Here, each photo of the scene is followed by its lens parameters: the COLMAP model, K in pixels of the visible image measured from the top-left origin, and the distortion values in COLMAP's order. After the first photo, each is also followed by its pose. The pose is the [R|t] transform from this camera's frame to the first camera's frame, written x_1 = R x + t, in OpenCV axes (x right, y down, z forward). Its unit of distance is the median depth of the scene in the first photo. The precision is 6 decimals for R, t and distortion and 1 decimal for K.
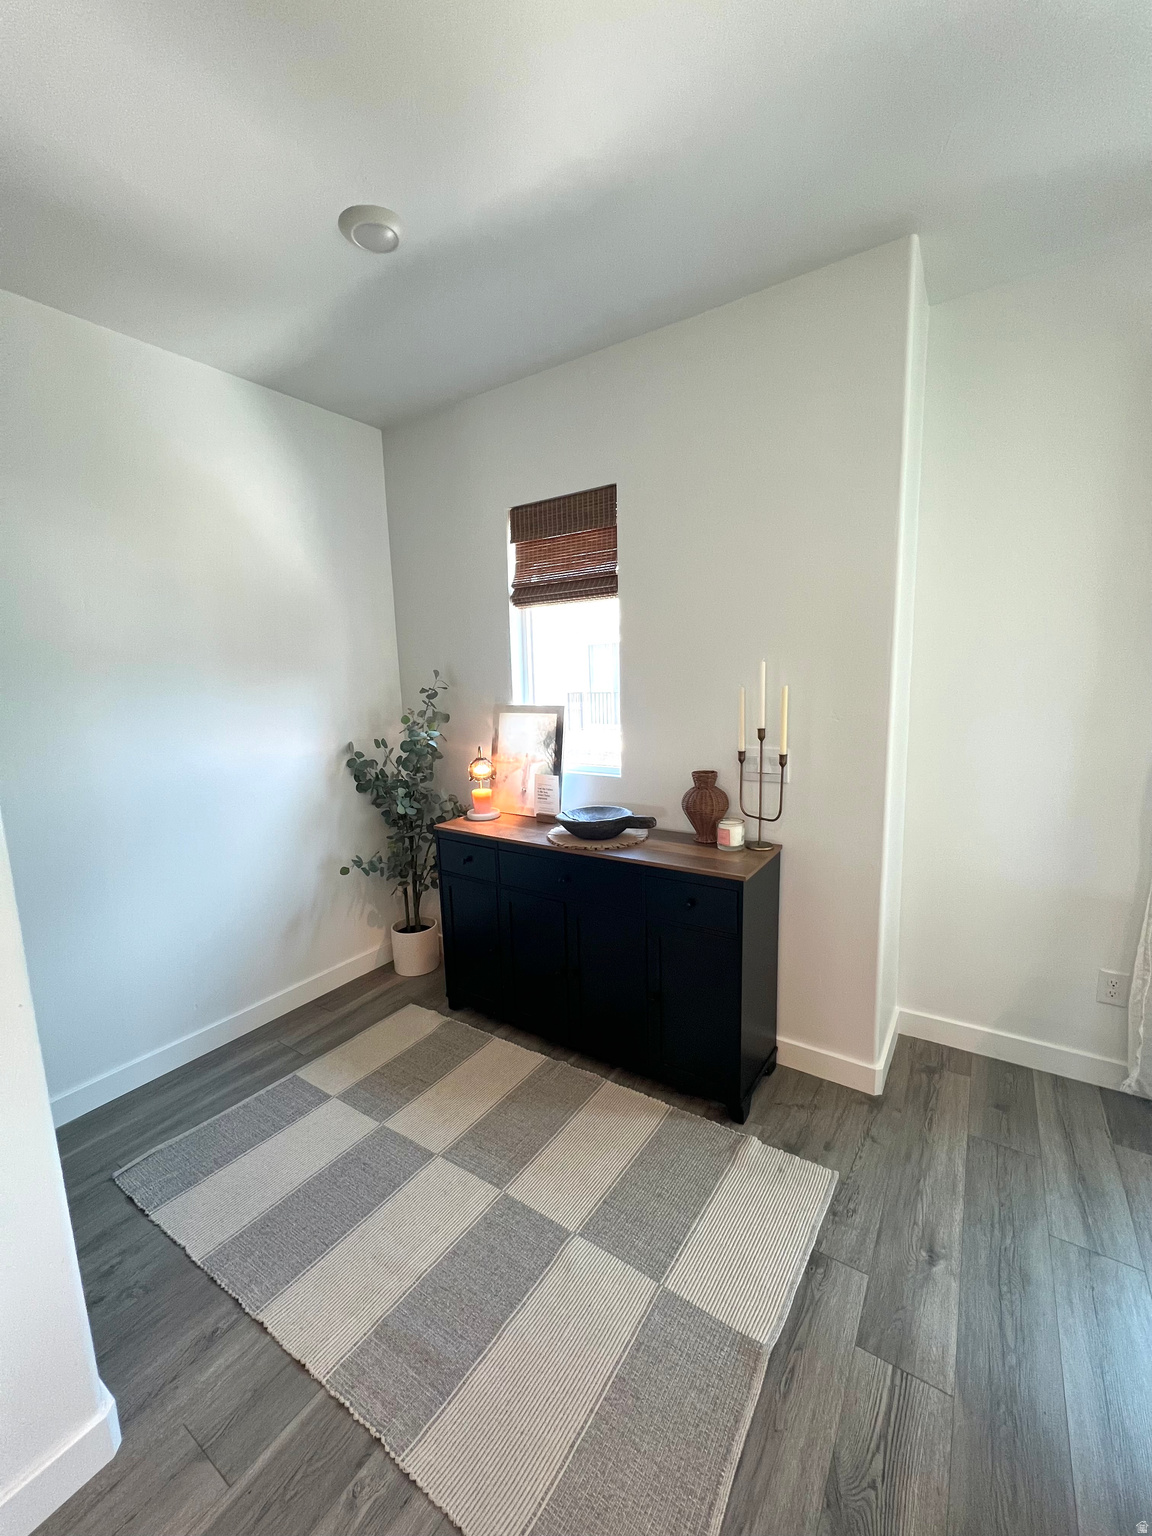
lens RADIAL K [[612.9, 0, 576.0], [0, 612.9, 768.0], [0, 0, 1]] dist [0.000530, 0.000094]
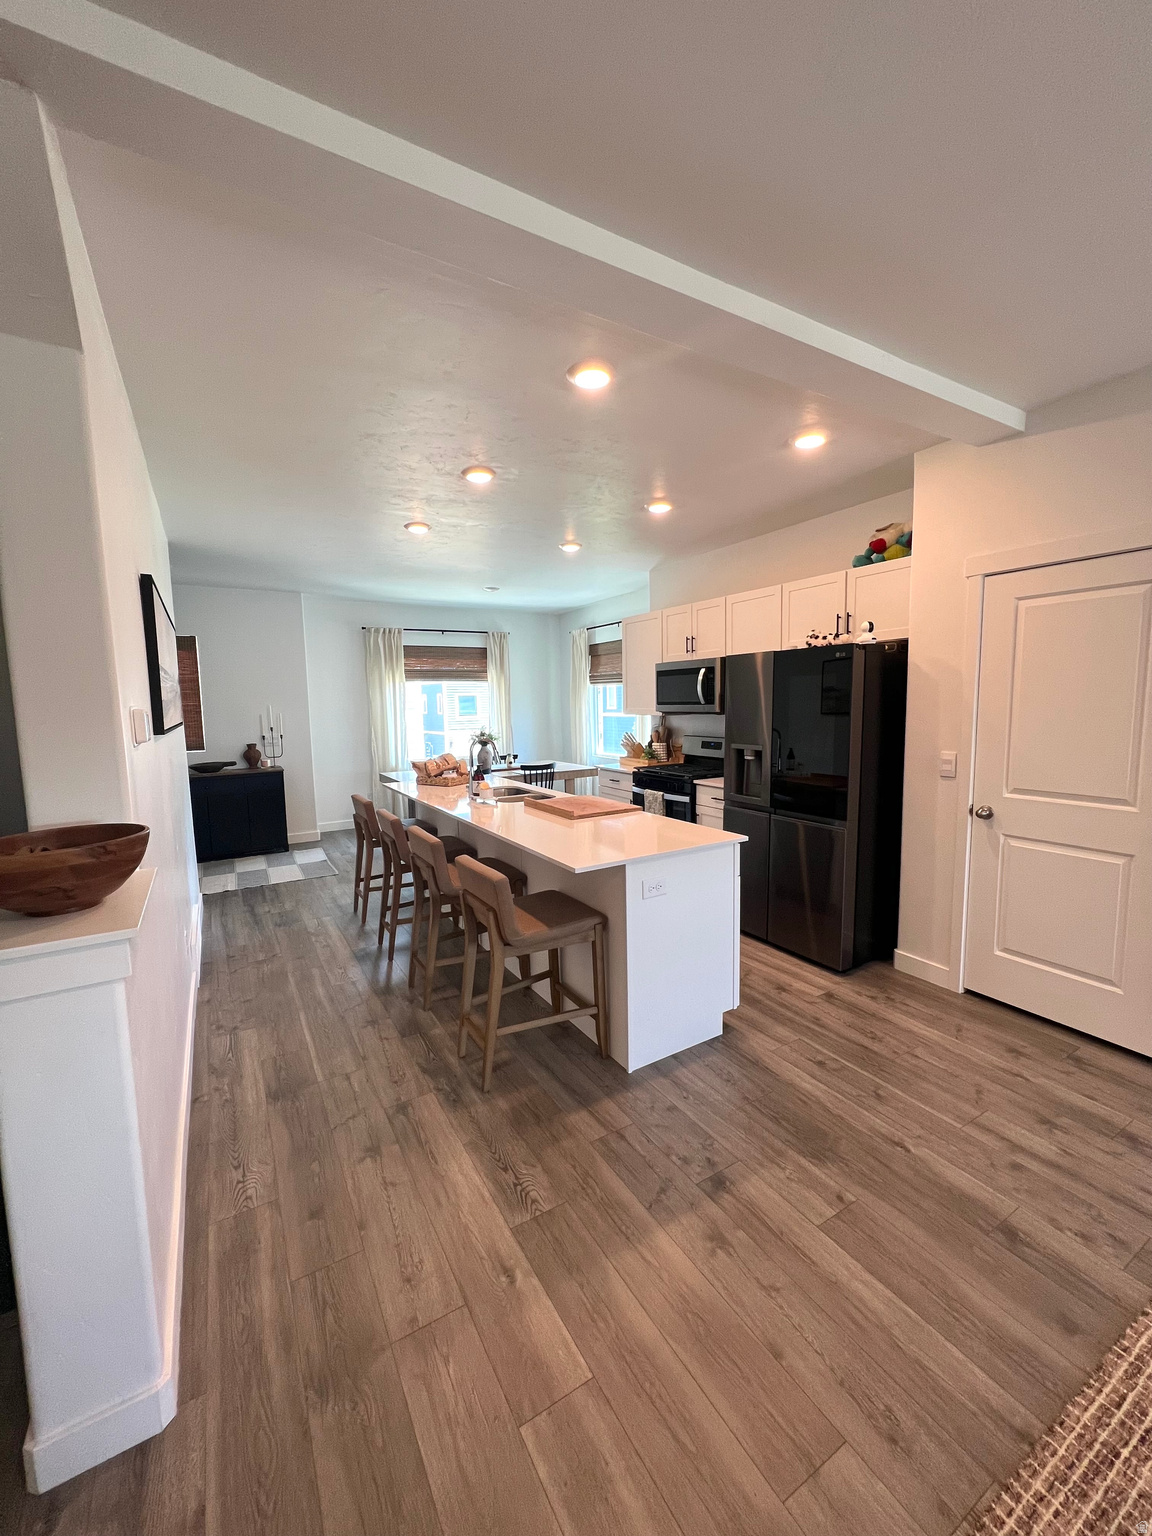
lens RADIAL K [[612.9, 0, 576.0], [0, 612.9, 768.0], [0, 0, 1]] dist [0.000530, 0.000094]
pose [[0.430519, -0.077639, 0.899236, -1.401923], [0.145463, 0.989238, 0.015768, 0.239935], [-0.890783, 0.124017, 0.437179, -1.287524]]
